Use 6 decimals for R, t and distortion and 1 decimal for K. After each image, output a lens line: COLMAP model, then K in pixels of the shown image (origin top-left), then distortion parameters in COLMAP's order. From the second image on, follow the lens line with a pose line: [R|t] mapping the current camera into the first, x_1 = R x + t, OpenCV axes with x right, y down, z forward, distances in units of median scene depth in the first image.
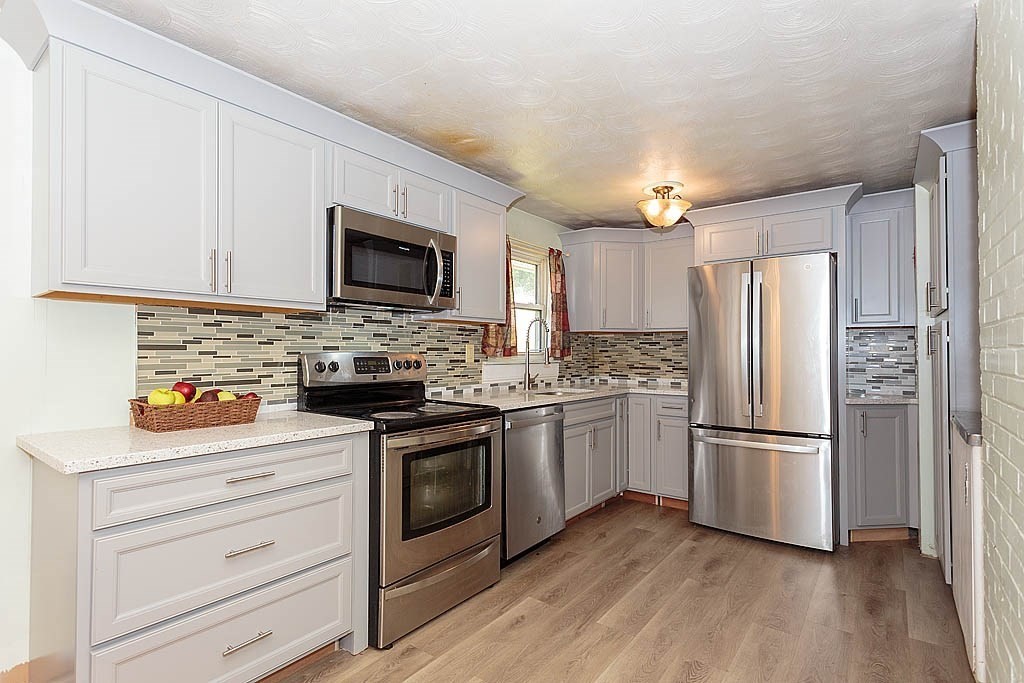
lens RADIAL K [[494.6, 0, 494.0], [0, 494.6, 347.7], [0, 0, 1]] dist [0.000341, 0.000079]
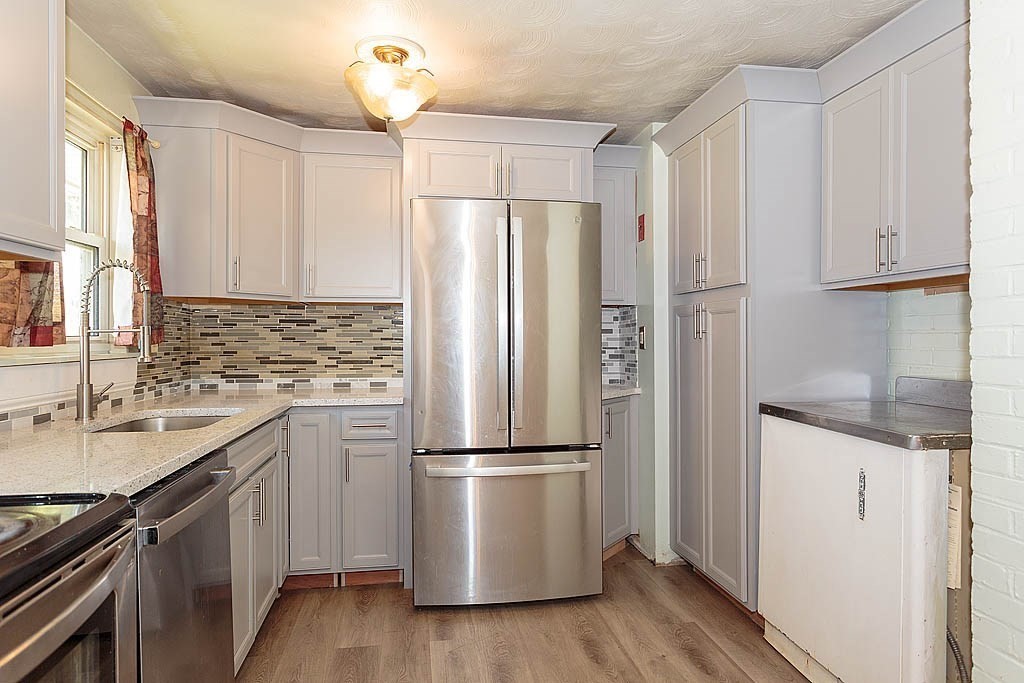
lens RADIAL K [[613.5, 0, 512.0], [0, 613.5, 341.5], [0, 0, 1]] dist [-0.003719, 0.000047]
pose [[0.667511, -0.007404, 0.744563, -0.079190], [-0.004104, 0.999899, 0.013623, 0.004810], [-0.744588, -0.012149, 0.667413, 0.318313]]
